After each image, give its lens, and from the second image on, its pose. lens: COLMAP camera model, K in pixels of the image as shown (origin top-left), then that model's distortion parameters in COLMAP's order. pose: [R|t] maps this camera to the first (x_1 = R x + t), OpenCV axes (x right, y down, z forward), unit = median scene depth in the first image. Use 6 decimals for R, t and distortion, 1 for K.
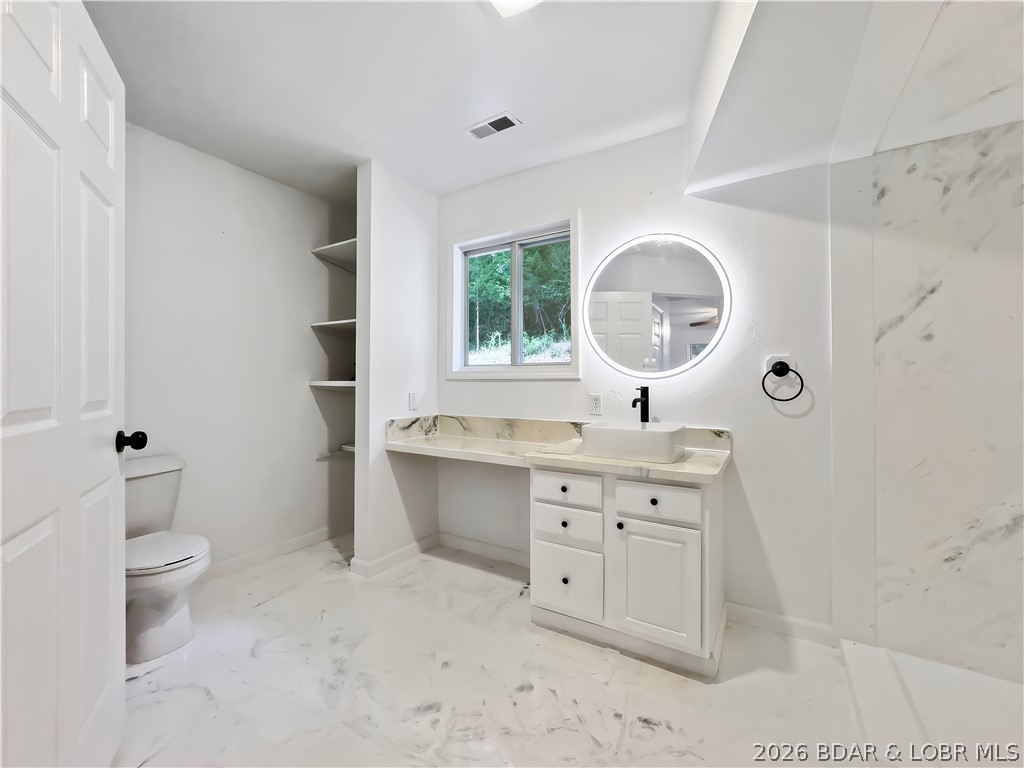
lens RADIAL K [[423.1, 0, 516.6], [0, 423.1, 372.1], [0, 0, 1]] dist [-0.028755, 0.009551]
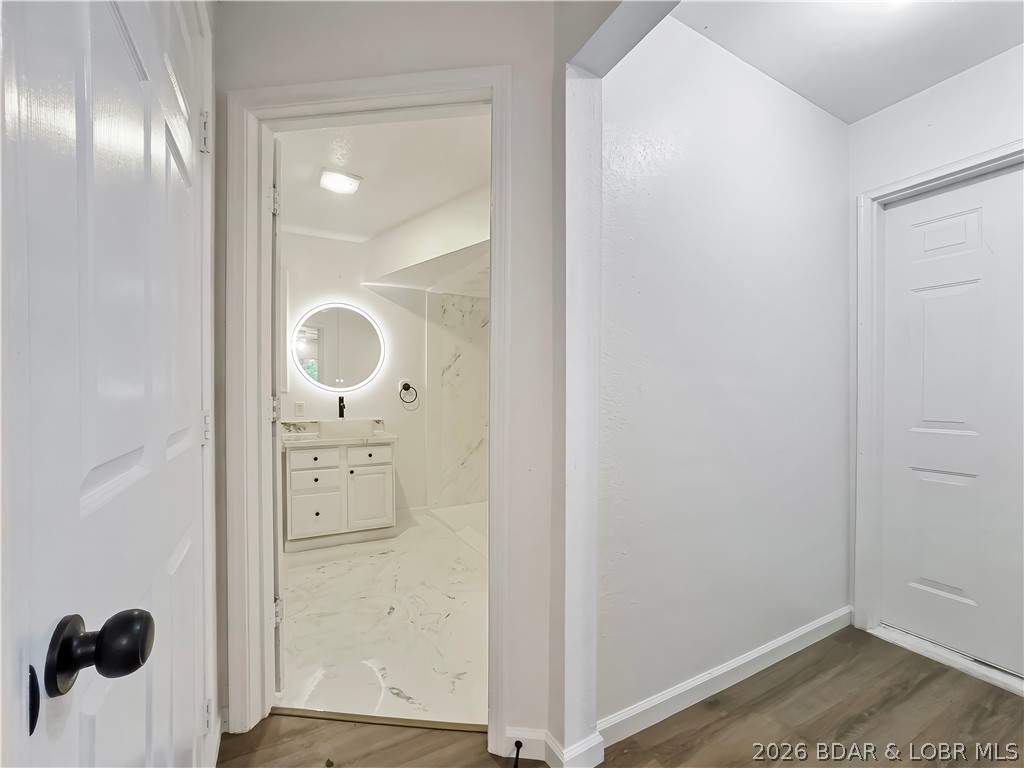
lens RADIAL K [[423.1, 0, 496.9], [0, 423.1, 395.5], [0, 0, 1]] dist [-0.028755, 0.009551]
pose [[0.516861, -0.003875, 0.856061, -0.969820], [-0.012237, 0.999854, 0.011914, 0.003753], [-0.855982, -0.016633, 0.516738, -0.463770]]
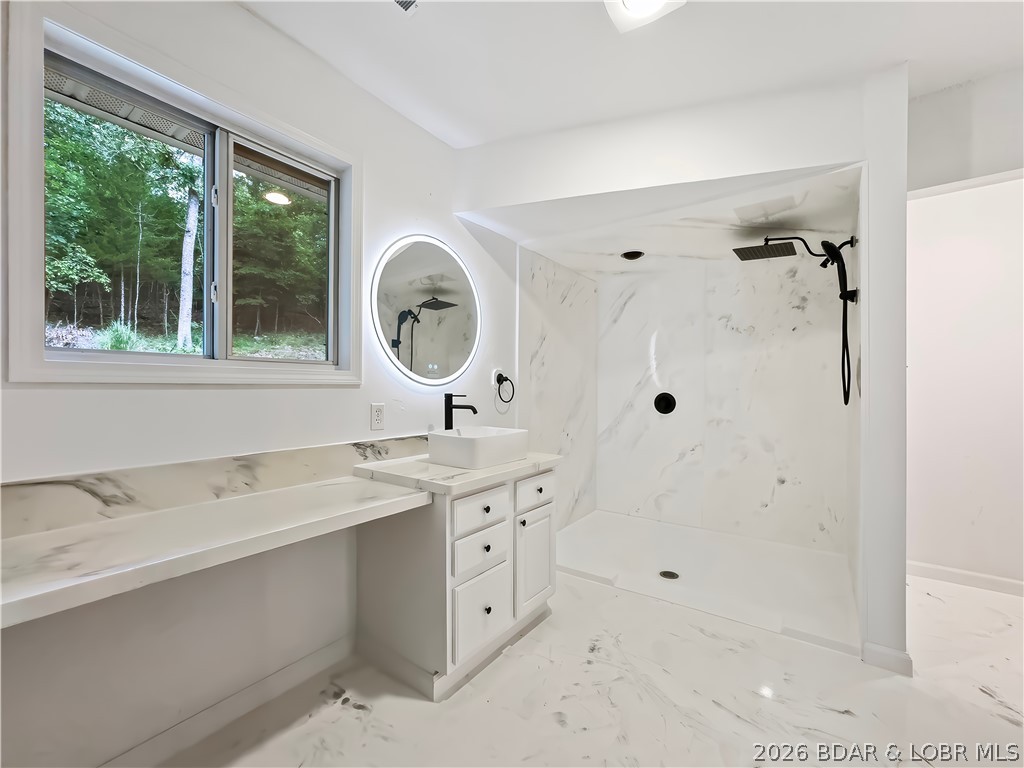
lens RADIAL K [[423.1, 0, 512.0], [0, 423.1, 386.8], [0, 0, 1]] dist [-0.028755, 0.009551]
pose [[0.075764, 0.003308, 0.997120, -0.814034], [-0.025310, 0.999679, -0.001393, 0.019581], [-0.996804, -0.025132, 0.075824, 0.938145]]
